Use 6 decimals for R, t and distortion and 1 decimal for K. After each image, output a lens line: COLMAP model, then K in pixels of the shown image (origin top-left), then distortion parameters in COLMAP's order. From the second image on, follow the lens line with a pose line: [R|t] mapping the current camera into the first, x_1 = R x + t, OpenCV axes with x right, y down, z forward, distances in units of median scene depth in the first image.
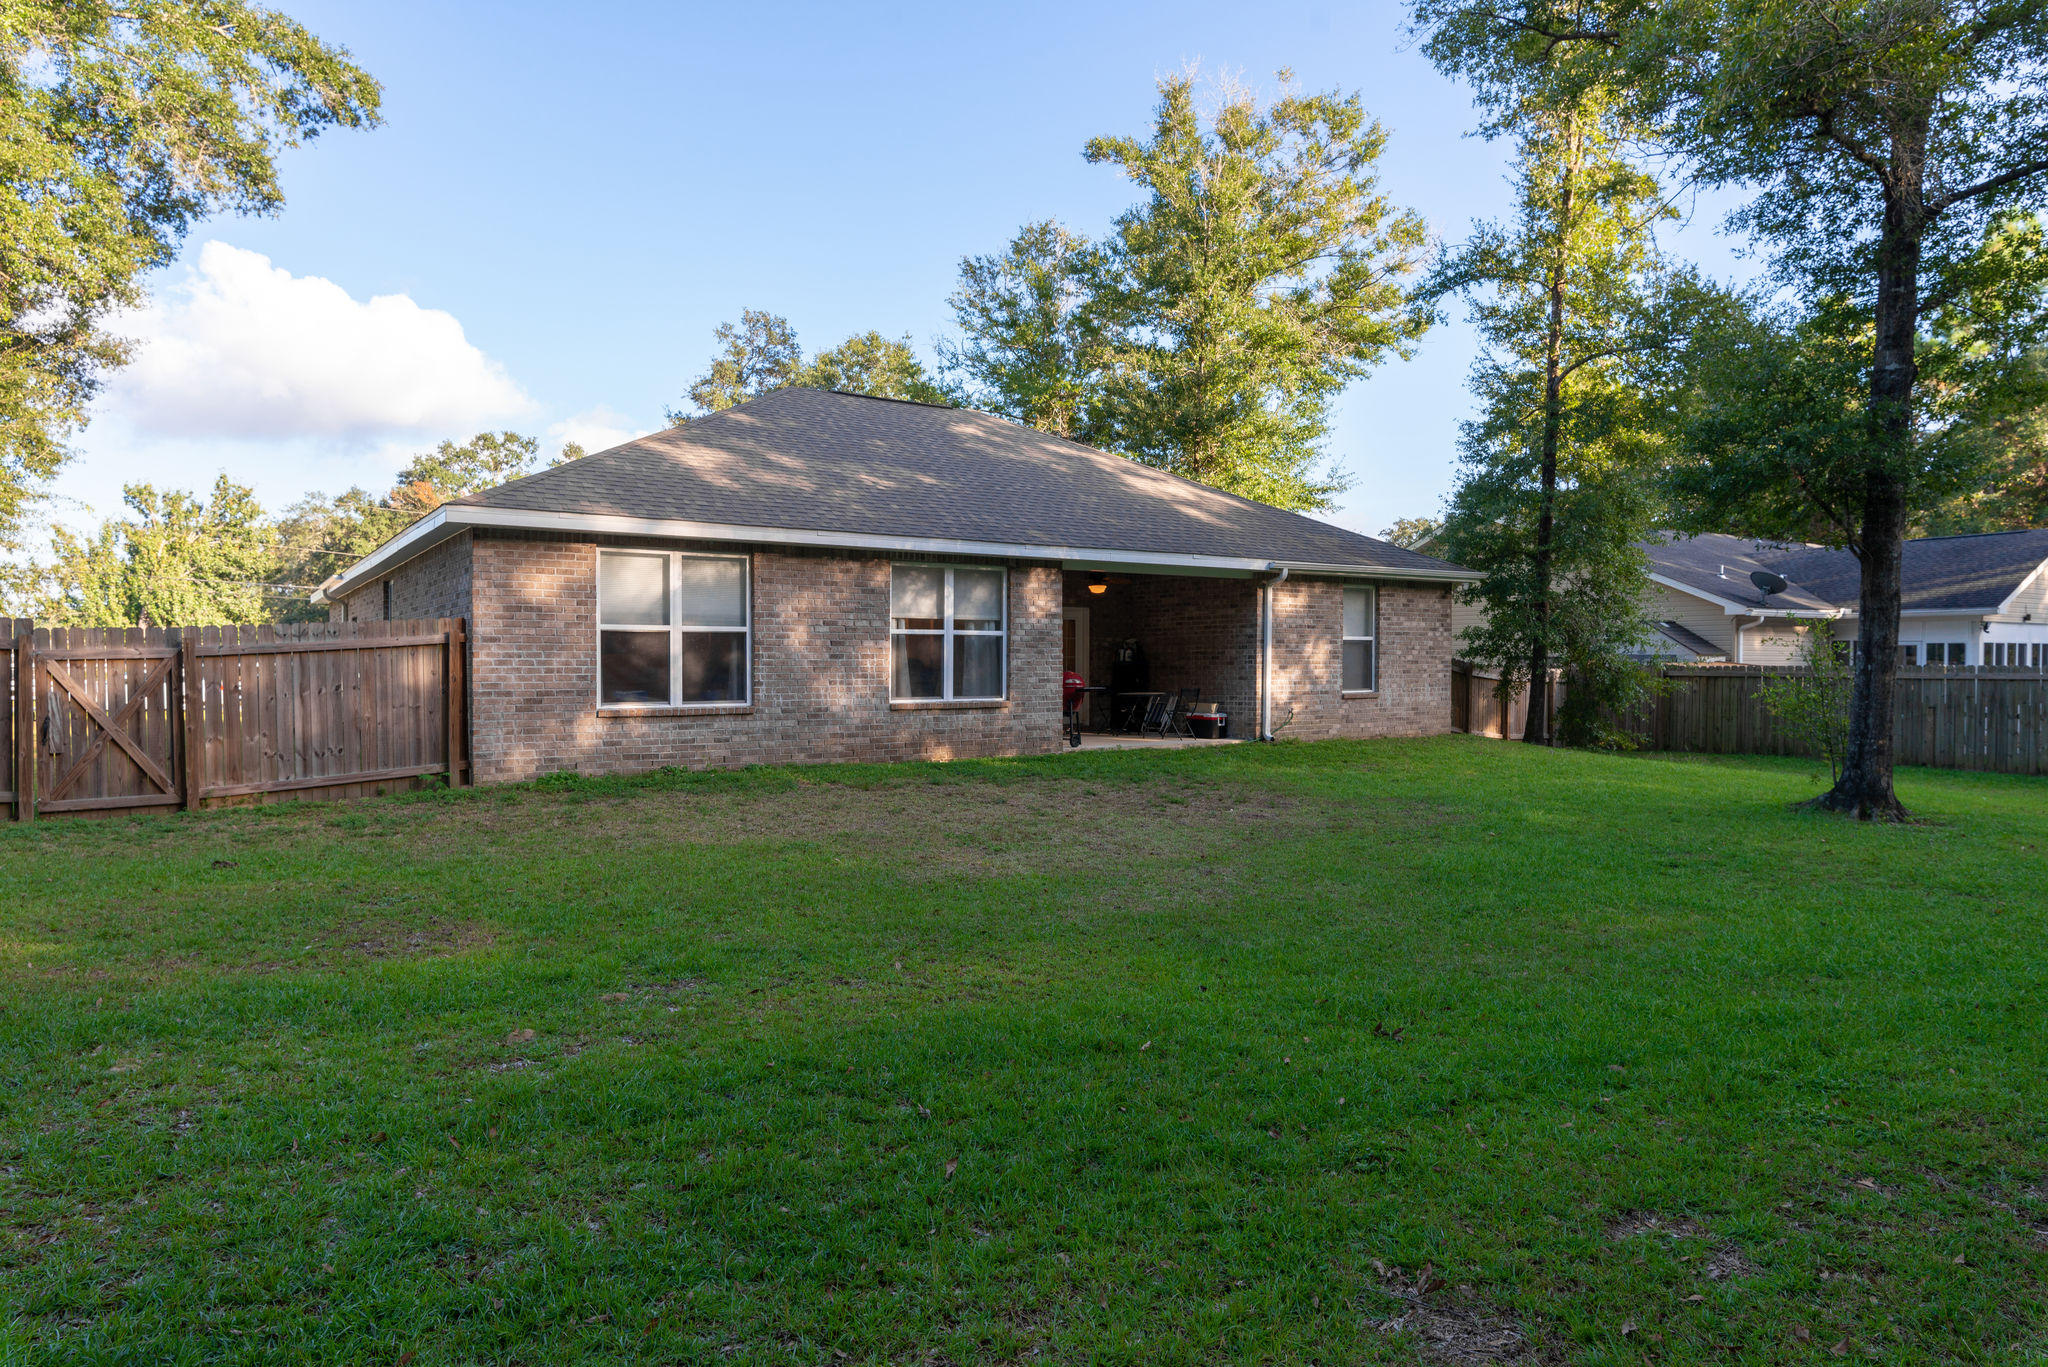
lens RADIAL K [[1071.7, 0, 1074.4], [0, 1071.7, 648.2], [0, 0, 1]] dist [-0.003516, -0.000849]
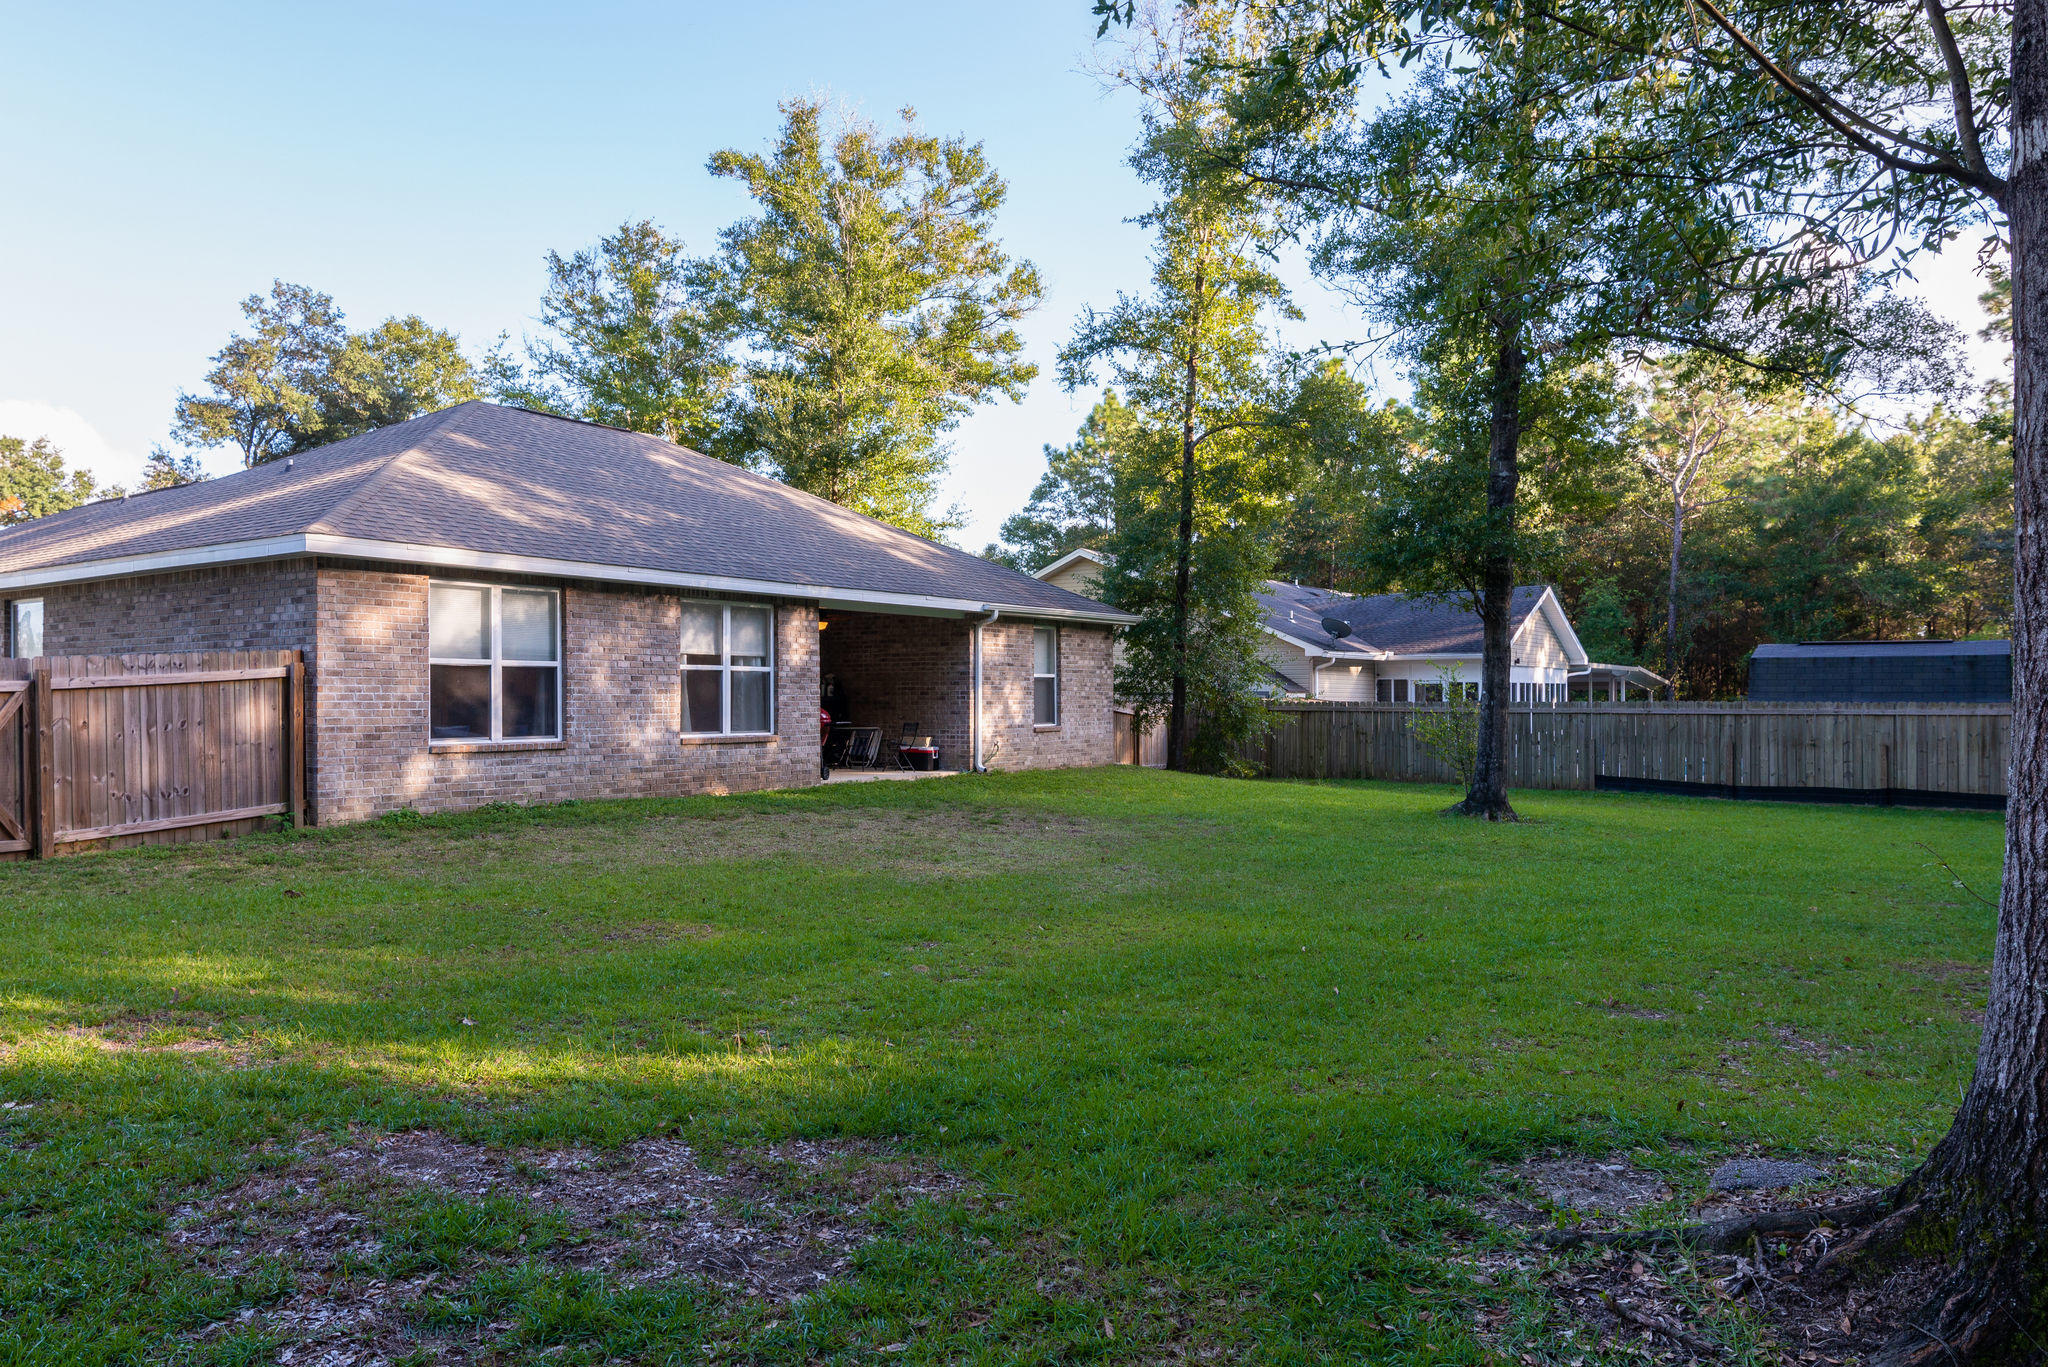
lens RADIAL K [[1101.3, 0, 1018.5], [0, 1101.3, 645.7], [0, 0, 1]] dist [-0.001764, 0.000002]
pose [[0.954078, 0.016523, 0.299103, -0.153996], [-0.006447, 0.999379, -0.034645, -0.001570], [-0.299490, 0.031125, 0.953592, -0.078339]]
